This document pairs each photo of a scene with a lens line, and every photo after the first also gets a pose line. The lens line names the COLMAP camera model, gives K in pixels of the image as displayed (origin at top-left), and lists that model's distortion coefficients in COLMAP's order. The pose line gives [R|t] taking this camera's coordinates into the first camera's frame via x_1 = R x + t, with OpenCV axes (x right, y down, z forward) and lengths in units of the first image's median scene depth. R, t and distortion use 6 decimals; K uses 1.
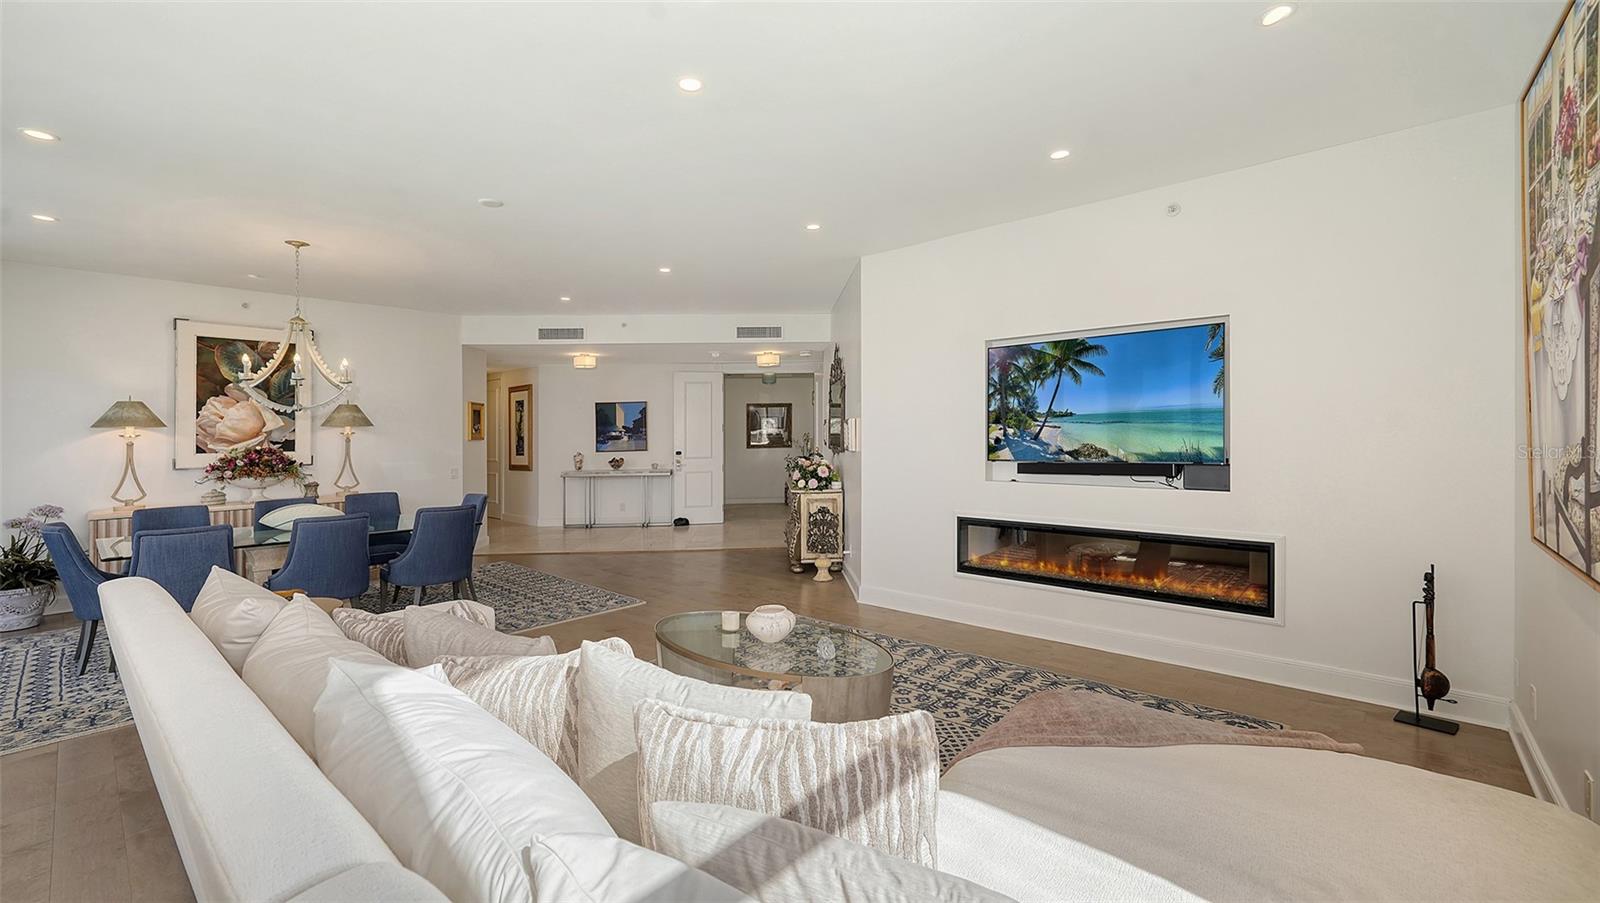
lens RADIAL K [[641.8, 0, 798.5], [0, 641.8, 431.7], [0, 0, 1]] dist [0.001254, 0.000084]
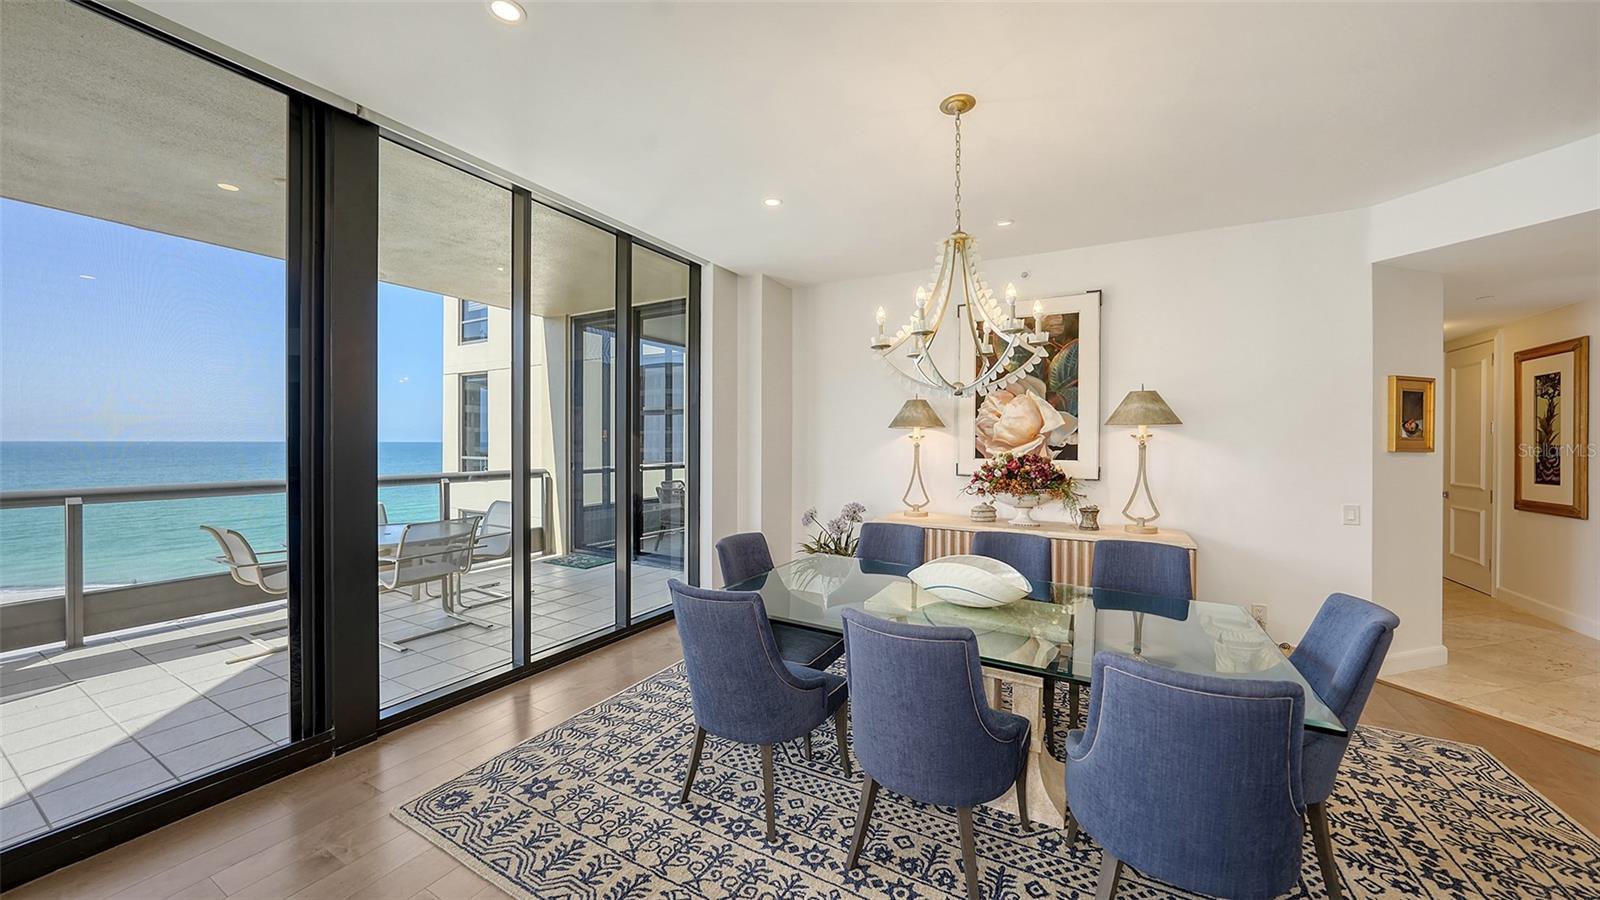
lens RADIAL K [[562.3, 0, 788.4], [0, 562.3, 432.8], [0, 0, 1]] dist [-0.026402, 0.007361]
pose [[0.215762, 0.002102, -0.976444, -0.242324], [-0.007202, 0.999974, 0.000561, 0.001418], [0.976420, 0.006911, 0.215771, 0.555456]]
